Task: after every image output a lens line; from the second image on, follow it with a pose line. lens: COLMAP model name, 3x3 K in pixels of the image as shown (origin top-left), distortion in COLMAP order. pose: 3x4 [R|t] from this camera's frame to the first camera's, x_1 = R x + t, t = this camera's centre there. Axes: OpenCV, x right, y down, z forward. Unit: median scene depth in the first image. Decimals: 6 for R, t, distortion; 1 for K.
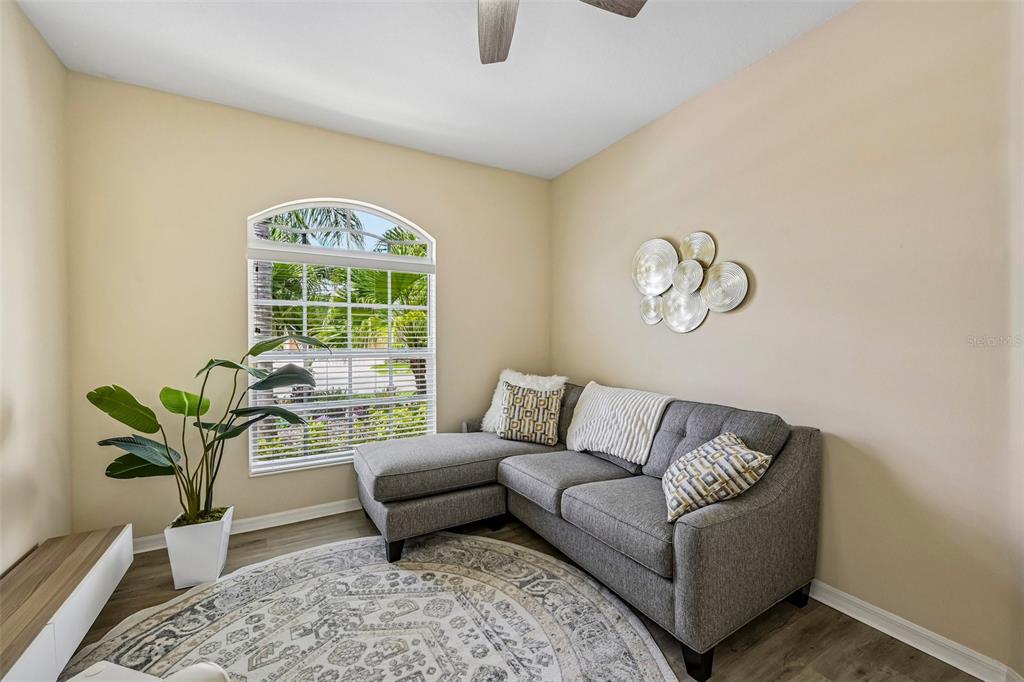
lens RADIAL K [[406.5, 0, 512.0], [0, 406.5, 341.0], [0, 0, 1]] dist [0.000333, -0.000464]
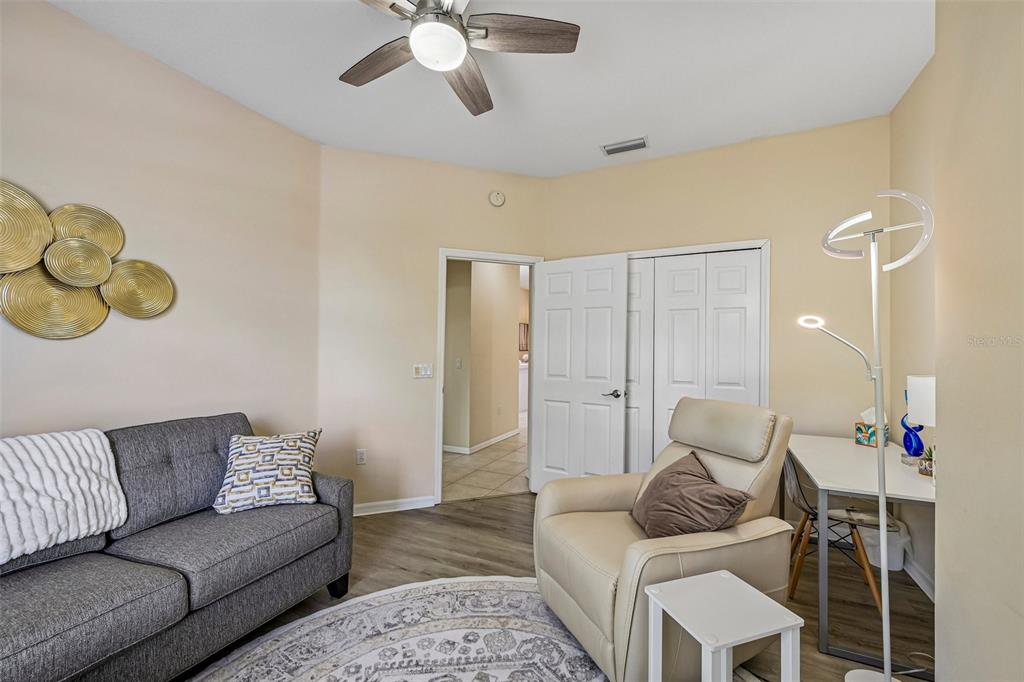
lens RADIAL K [[406.5, 0, 512.0], [0, 406.5, 341.0], [0, 0, 1]] dist [0.000333, -0.000464]
pose [[-0.556670, 0.016681, 0.830566, -0.717390], [0.003828, 0.999839, -0.017515, -0.002687], [-0.830725, -0.006570, -0.556644, 0.909494]]
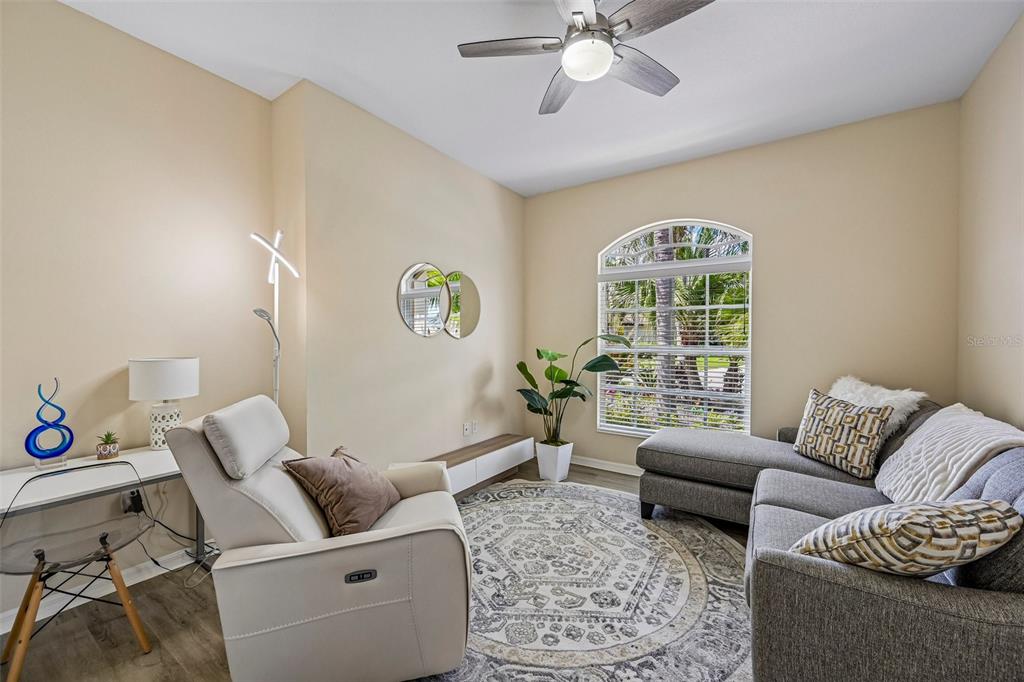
lens RADIAL K [[406.5, 0, 512.0], [0, 406.5, 341.0], [0, 0, 1]] dist [0.000333, -0.000464]
pose [[0.435365, 0.010269, -0.900195, 0.681146], [-0.005703, 0.999946, 0.008648, -0.002210], [0.900236, 0.001369, 0.435401, 0.111950]]
